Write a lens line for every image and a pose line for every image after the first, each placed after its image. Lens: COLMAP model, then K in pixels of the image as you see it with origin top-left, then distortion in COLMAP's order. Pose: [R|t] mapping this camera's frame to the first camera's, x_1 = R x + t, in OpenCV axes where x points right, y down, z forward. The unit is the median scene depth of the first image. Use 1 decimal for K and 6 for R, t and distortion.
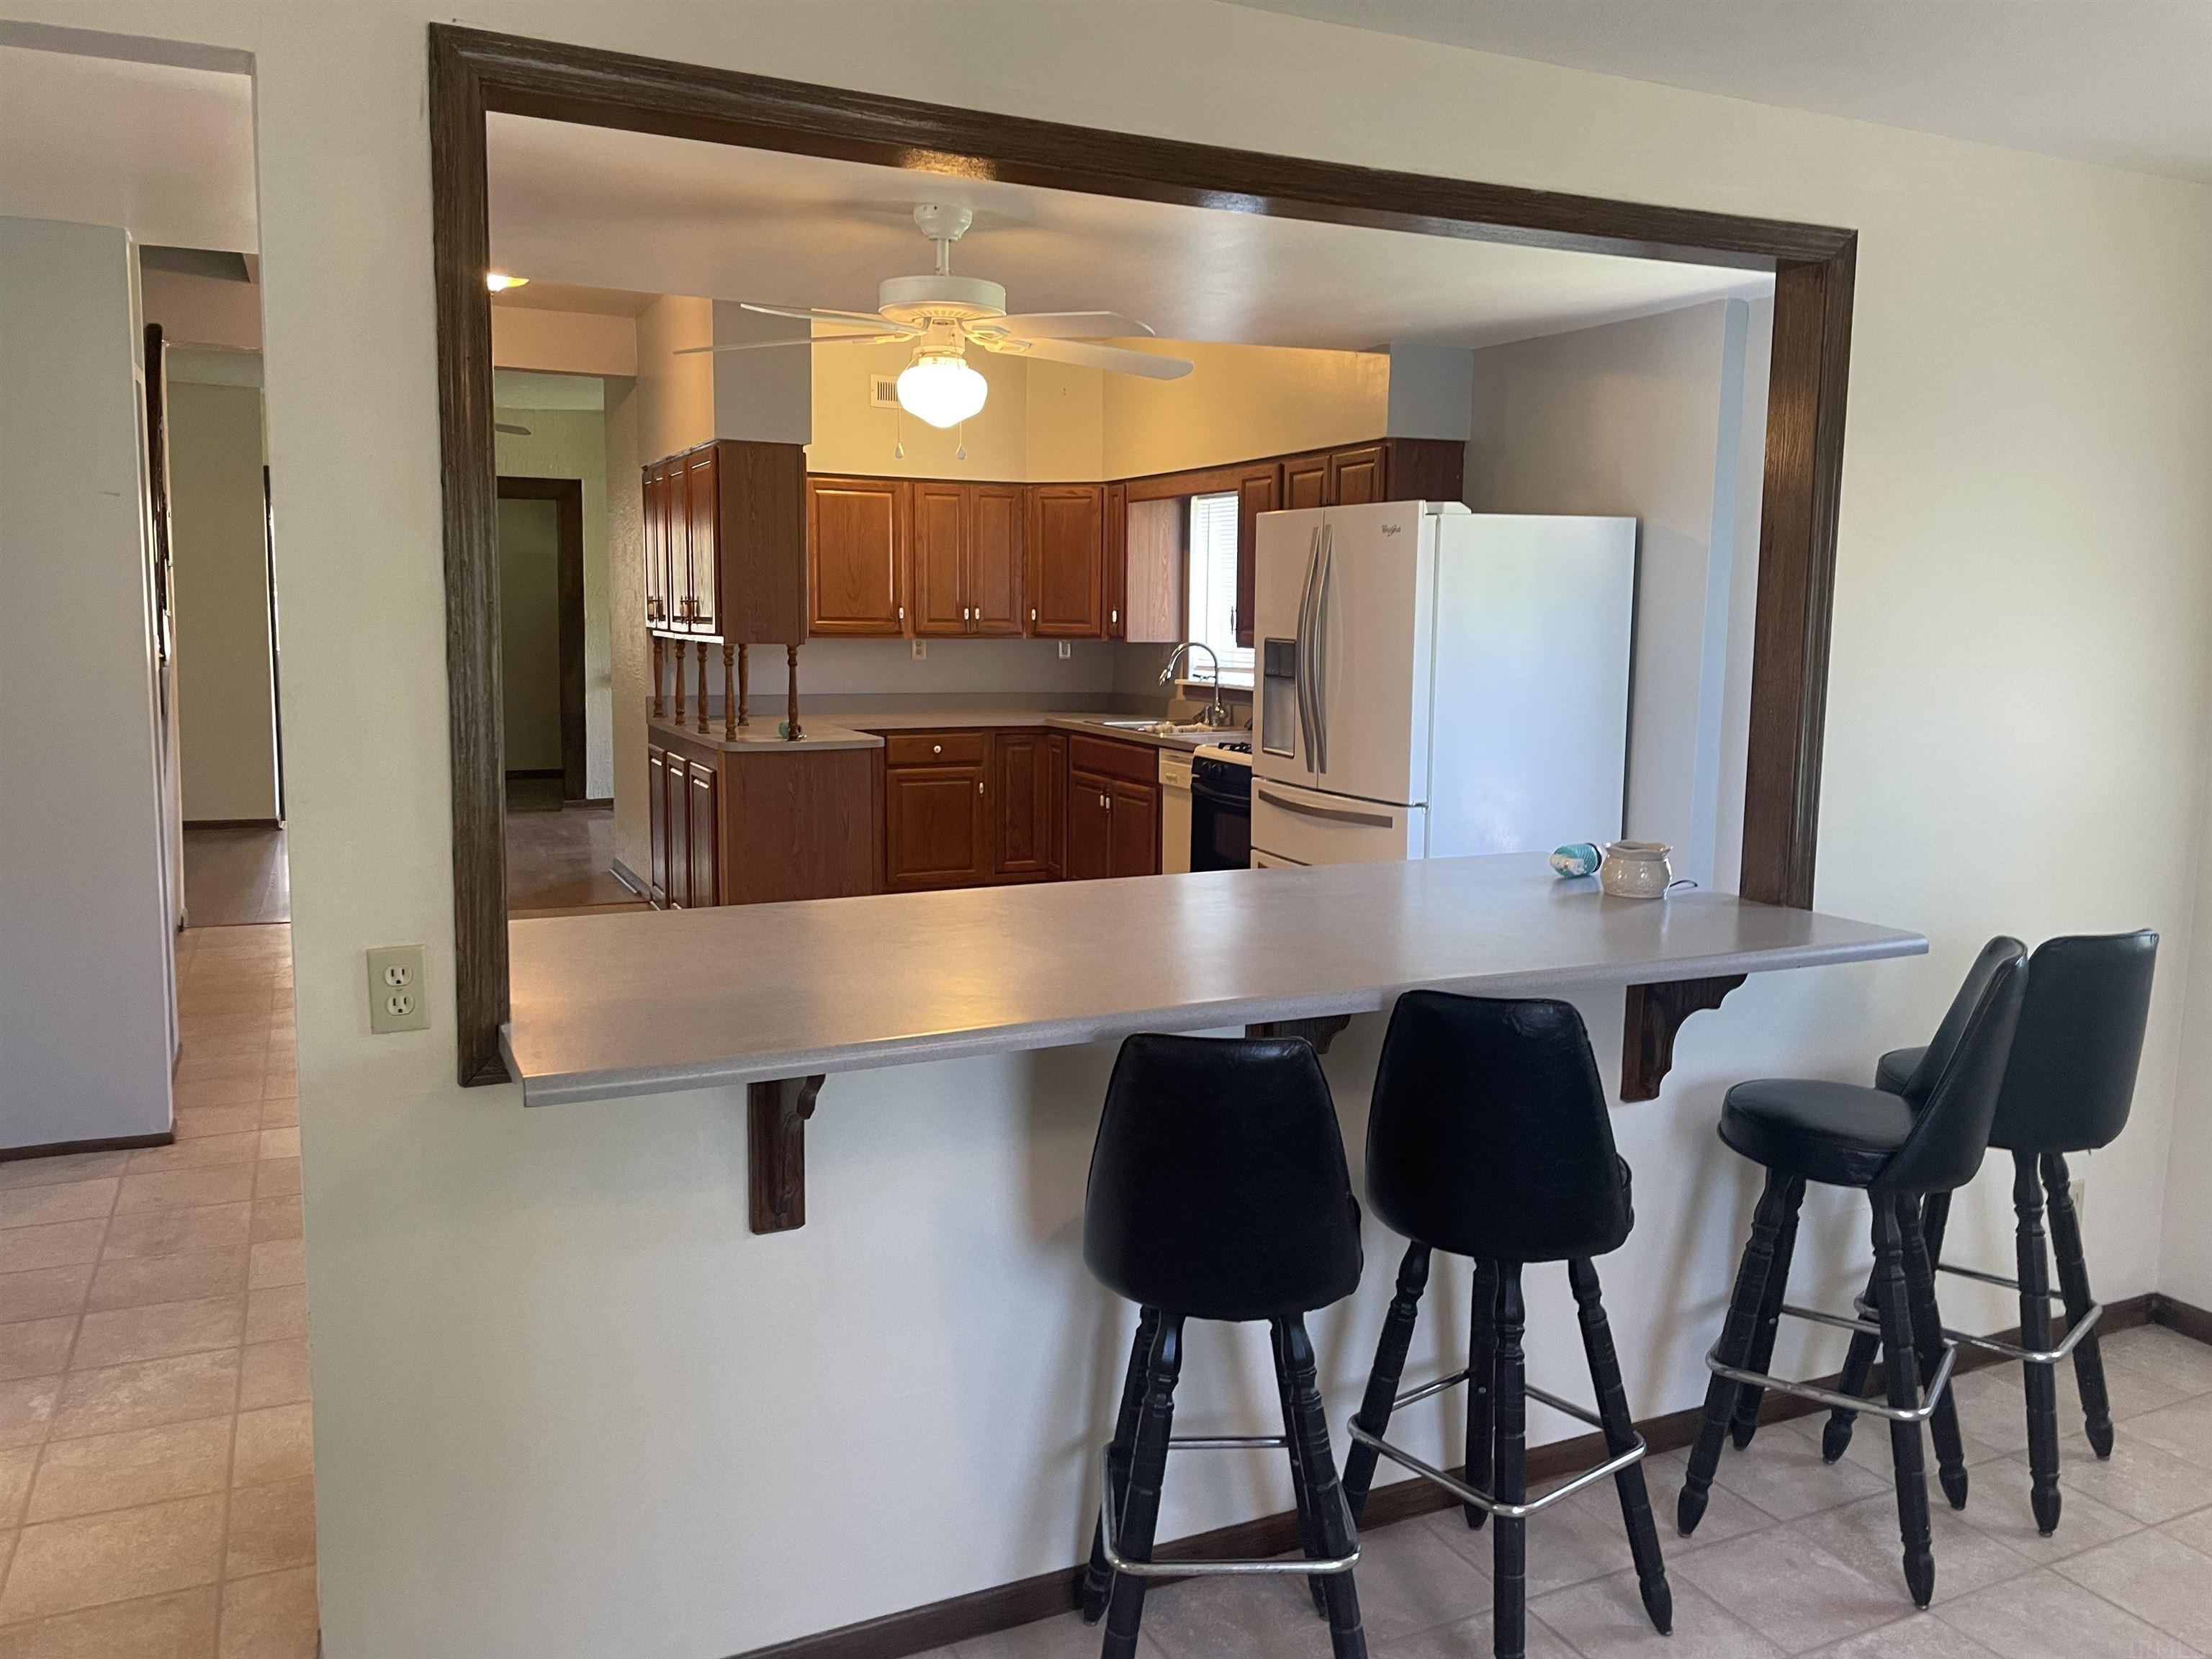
lens RADIAL K [[1721.1, 0, 1106.0], [0, 1721.1, 829.5], [0, 0, 1]] dist [0.110836, -0.149899]
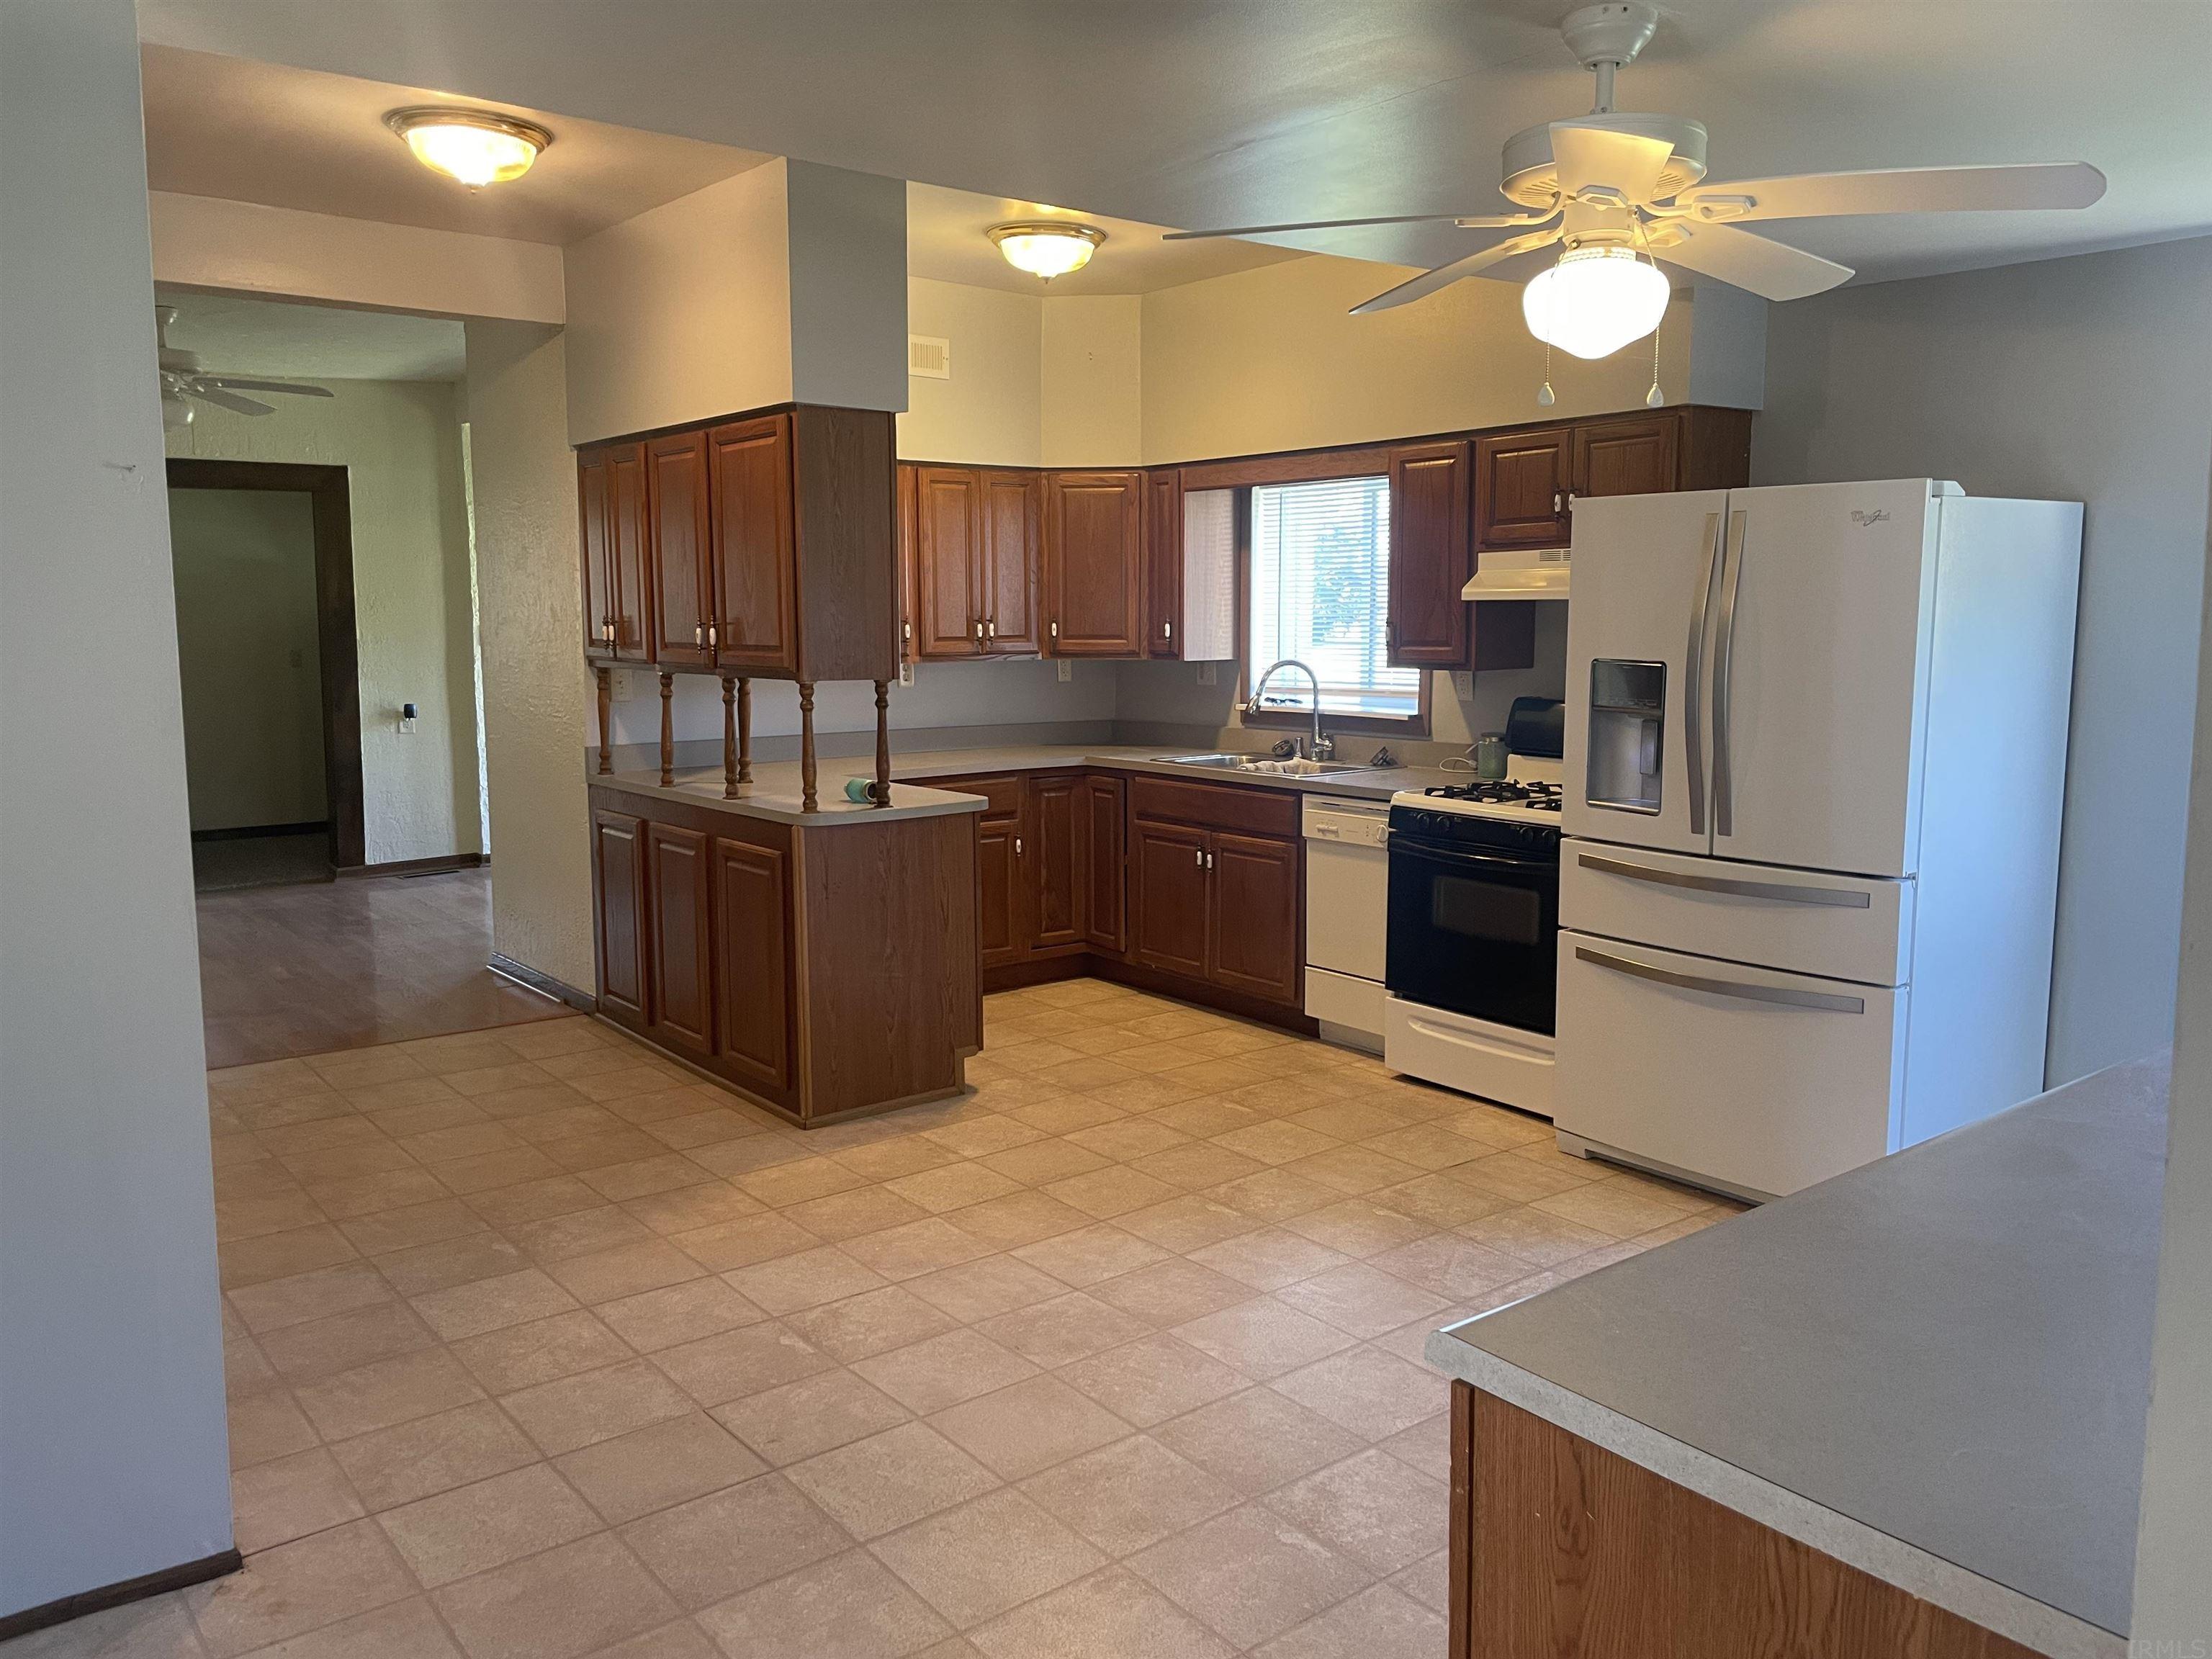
lens RADIAL K [[1721.1, 0, 1106.0], [0, 1721.1, 829.5], [0, 0, 1]] dist [0.110836, -0.149899]
pose [[0.974896, -0.044060, 0.218258, -0.219448], [0.043843, 0.999021, 0.005842, -0.036461], [-0.218302, 0.003874, 0.975874, 0.214150]]
